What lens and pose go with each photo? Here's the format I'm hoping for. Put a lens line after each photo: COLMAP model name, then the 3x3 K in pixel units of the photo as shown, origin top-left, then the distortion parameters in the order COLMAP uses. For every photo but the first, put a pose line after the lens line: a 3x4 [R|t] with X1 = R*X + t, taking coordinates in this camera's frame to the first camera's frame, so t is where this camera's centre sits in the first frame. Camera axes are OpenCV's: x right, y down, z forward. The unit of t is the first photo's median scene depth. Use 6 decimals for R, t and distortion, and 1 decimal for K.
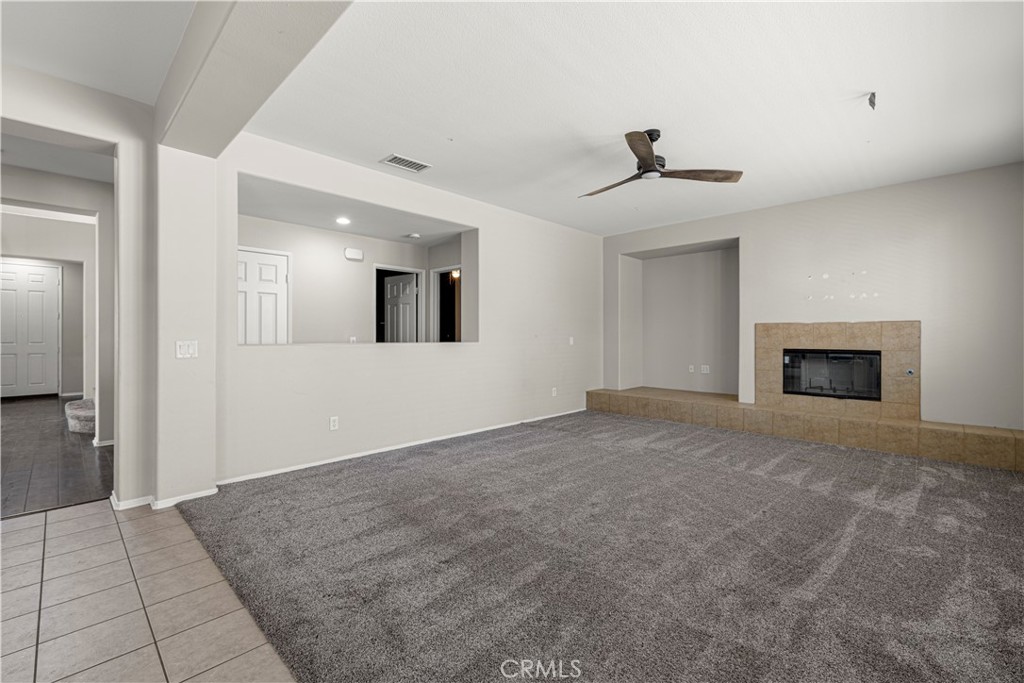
lens RADIAL K [[440.8, 0, 515.9], [0, 440.8, 336.3], [0, 0, 1]] dist [-0.000863, -0.000161]
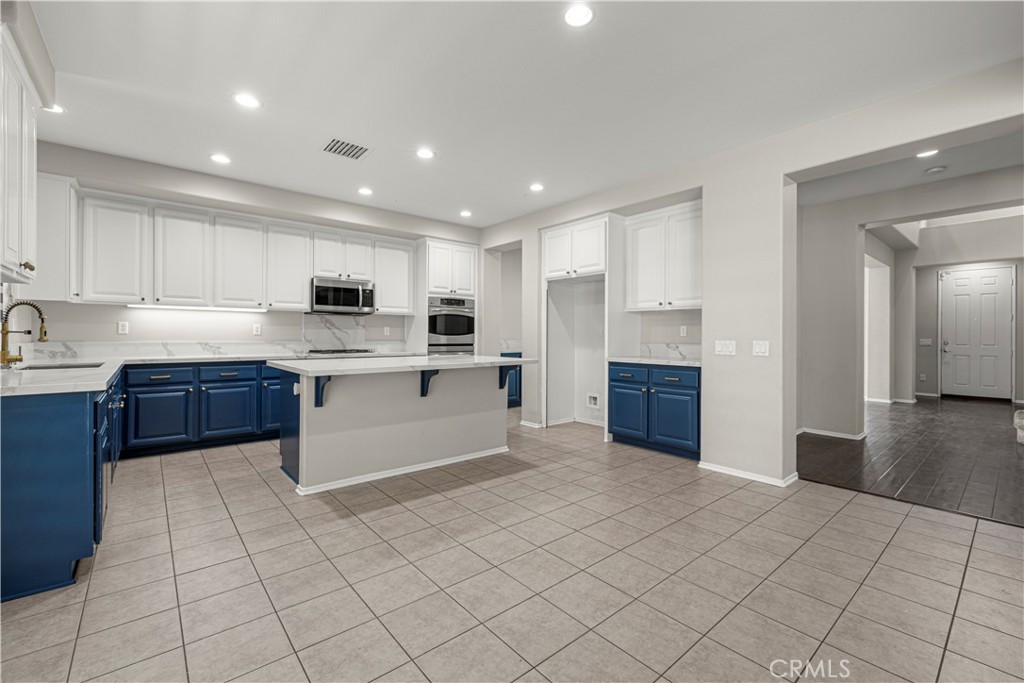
lens RADIAL K [[433.4, 0, 514.4], [0, 433.4, 330.0], [0, 0, 1]] dist [0.000255, 0.000023]
pose [[-0.099877, -0.014812, -0.994889, -0.002651], [-0.005604, 0.999882, -0.014324, 0.000370], [0.994984, 0.004145, -0.099949, 0.040486]]
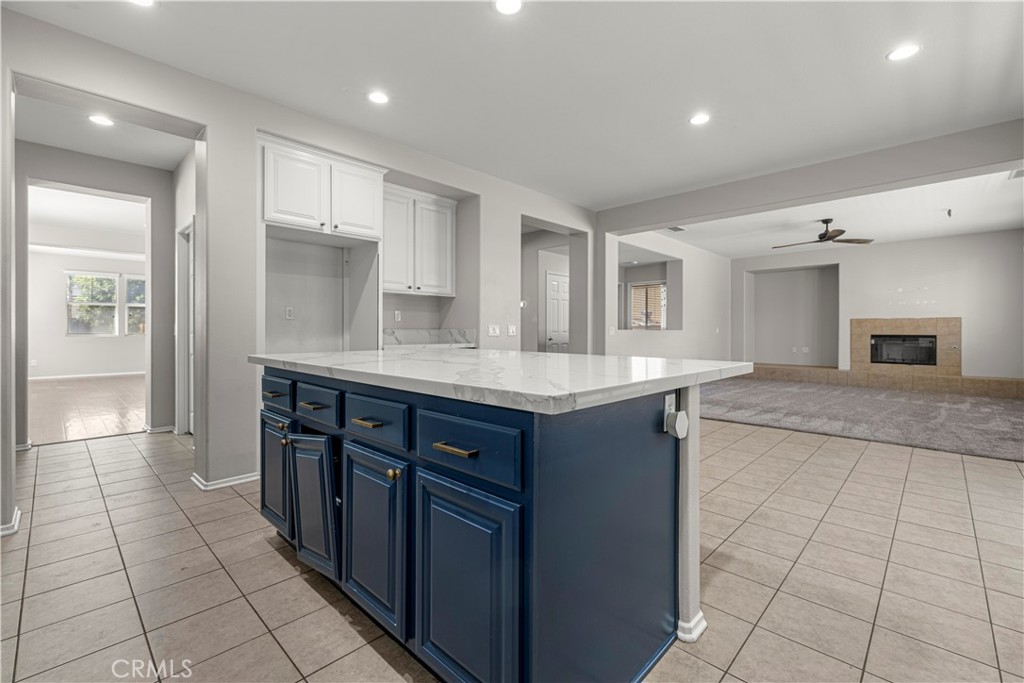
lens RADIAL K [[442.0, 0, 509.7], [0, 442.0, 331.8], [0, 0, 1]] dist [-0.001632, -0.000680]
pose [[0.999975, 0.002246, -0.006697, -0.731032], [-0.002233, 0.999996, 0.001850, 0.018723], [0.006701, -0.001835, 0.999976, -0.642316]]
